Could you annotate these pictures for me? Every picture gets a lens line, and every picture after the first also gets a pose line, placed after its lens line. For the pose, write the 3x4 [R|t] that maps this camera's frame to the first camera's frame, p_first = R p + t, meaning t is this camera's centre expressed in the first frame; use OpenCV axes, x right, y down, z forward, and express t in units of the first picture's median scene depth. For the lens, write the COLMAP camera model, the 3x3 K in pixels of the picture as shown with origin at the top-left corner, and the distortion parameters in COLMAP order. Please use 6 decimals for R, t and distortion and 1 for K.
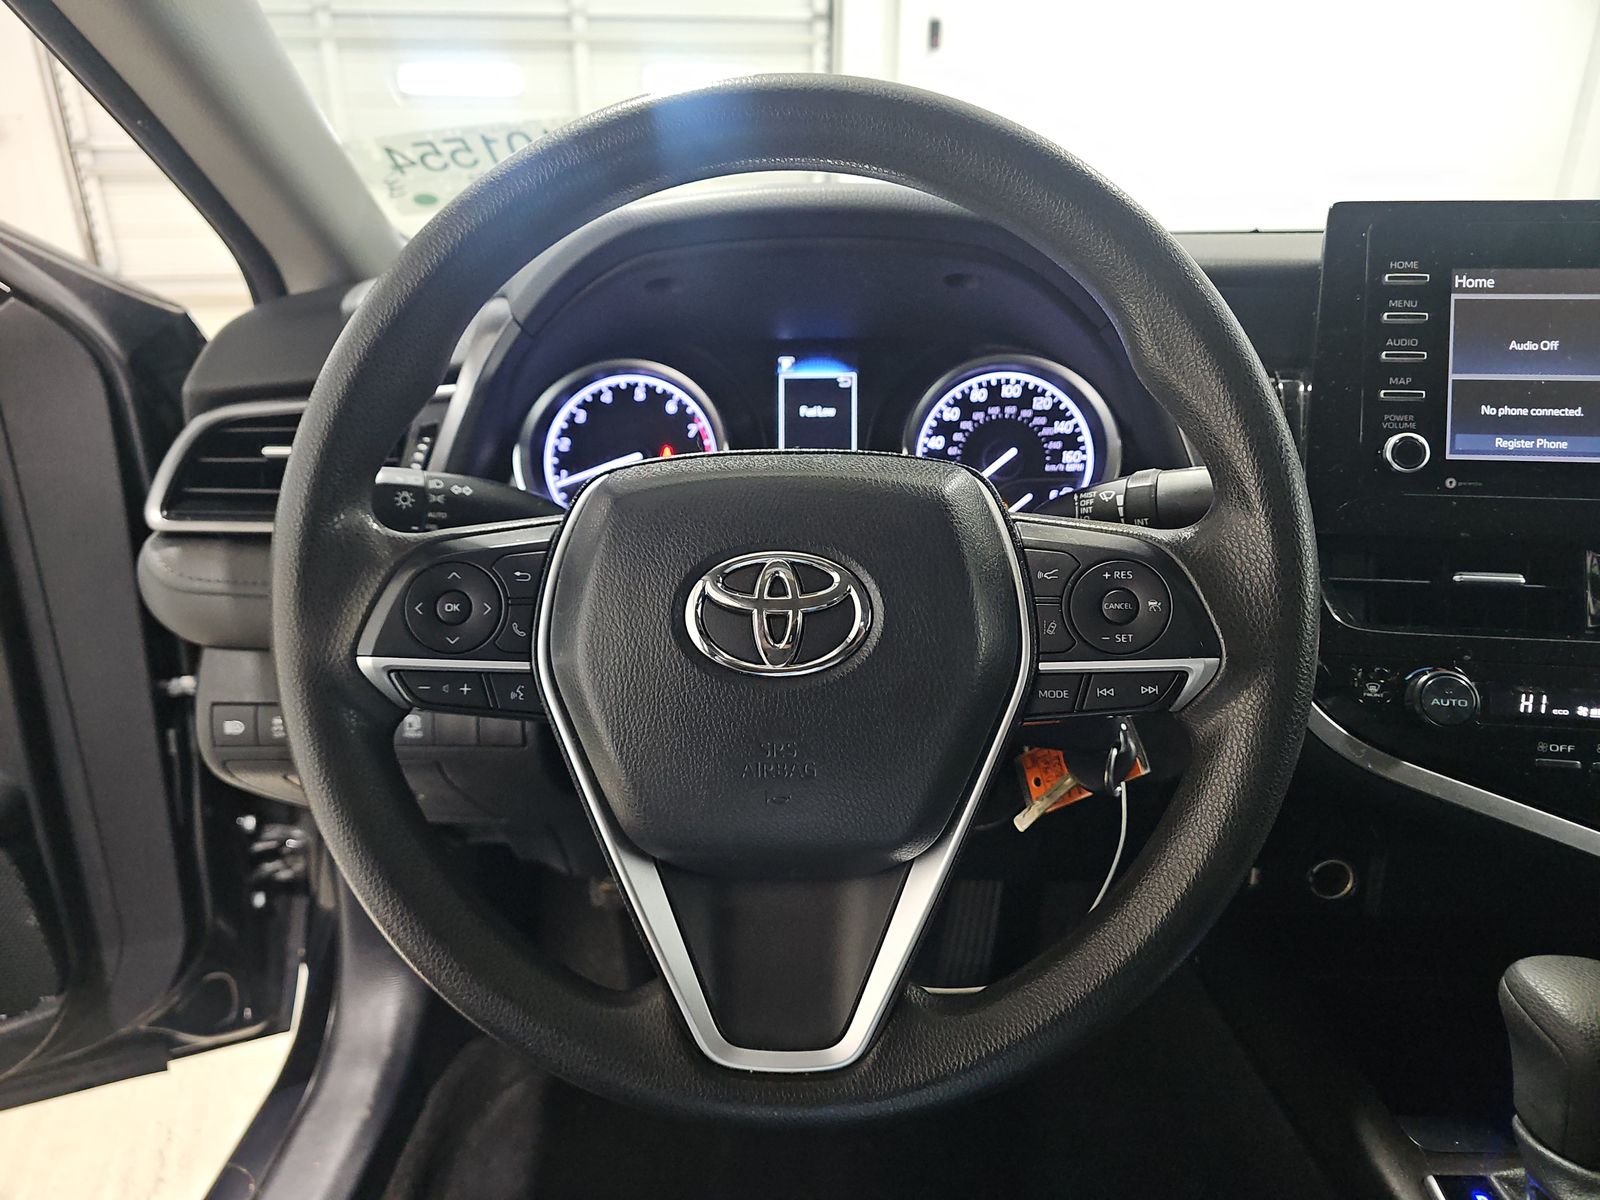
lens RADIAL K [[1043.0, 0, 796.6], [0, 1043.0, 584.7], [0, 0, 1]] dist [0.001514, -0.009888]
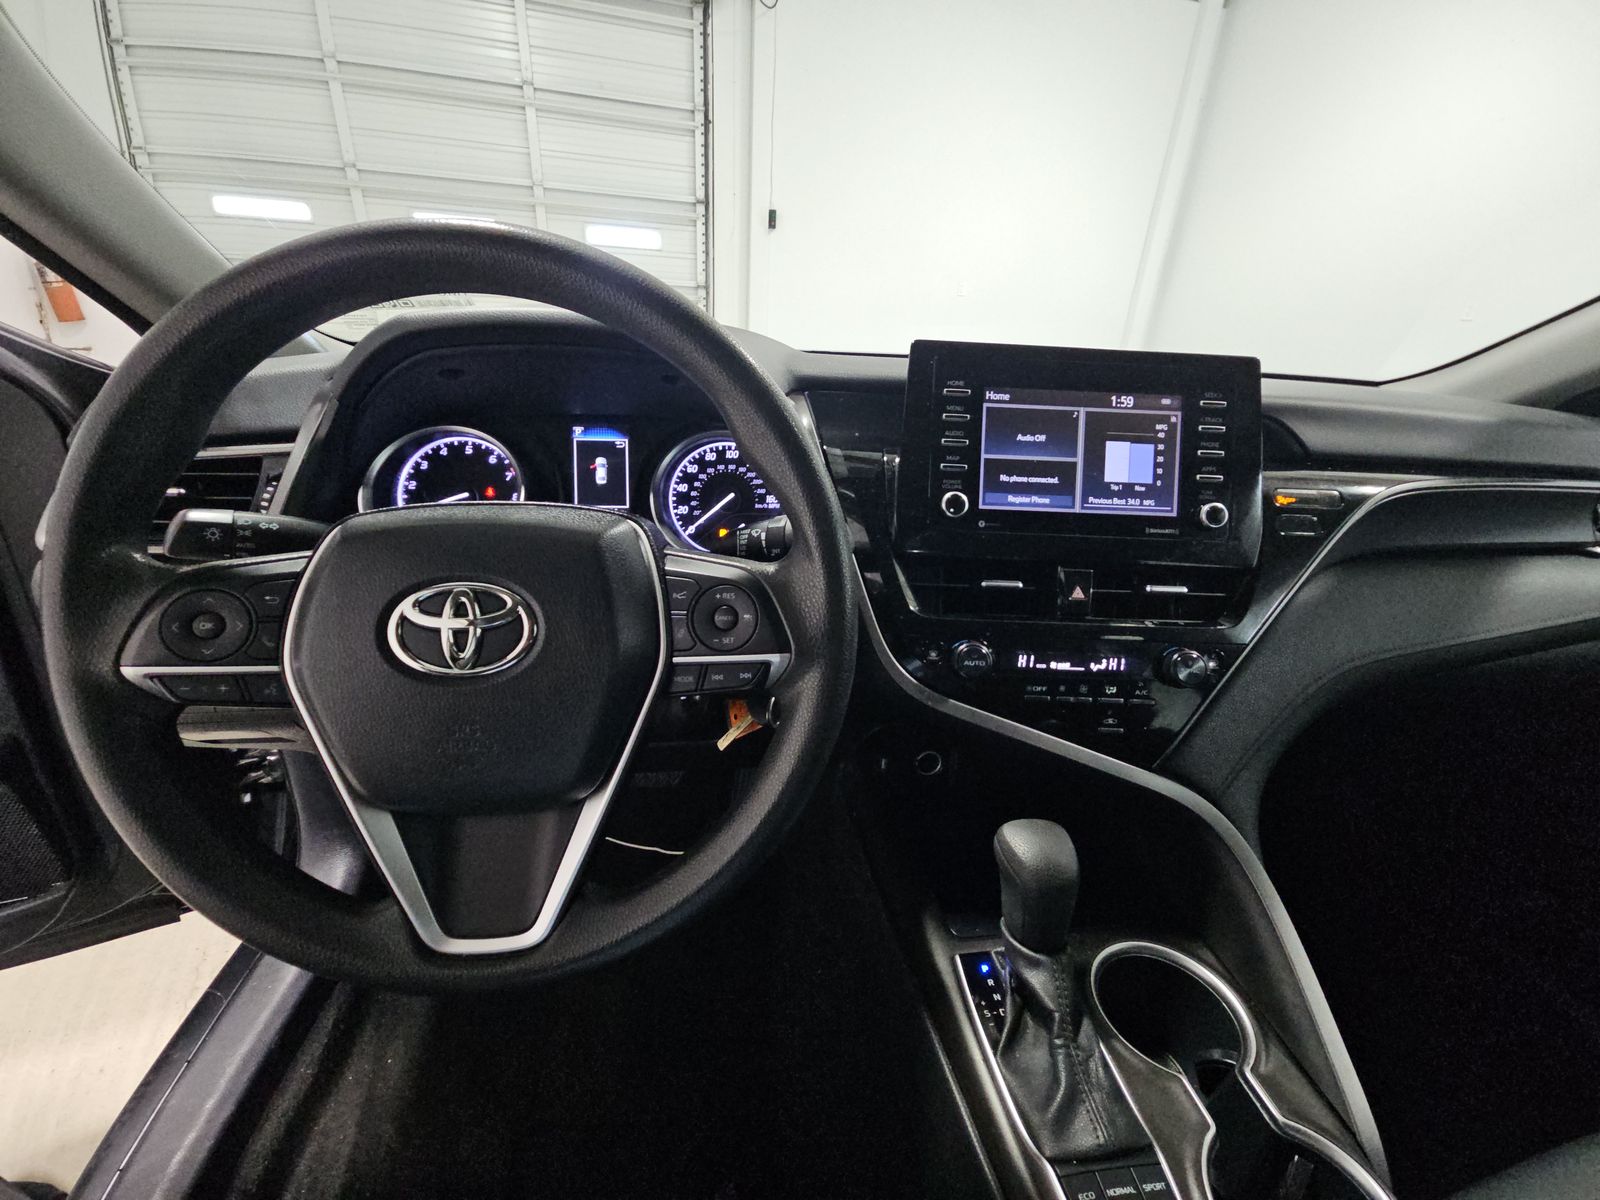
lens RADIAL K [[635.6, 0, 808.5], [0, 635.6, 589.7], [0, 0, 1]] dist [-0.019420, -0.000915]
pose [[0.984802, -0.009730, 0.173407, 0.200434], [0.001609, 0.998898, 0.046912, -0.043276], [-0.173673, -0.045920, 0.983732, 0.091433]]
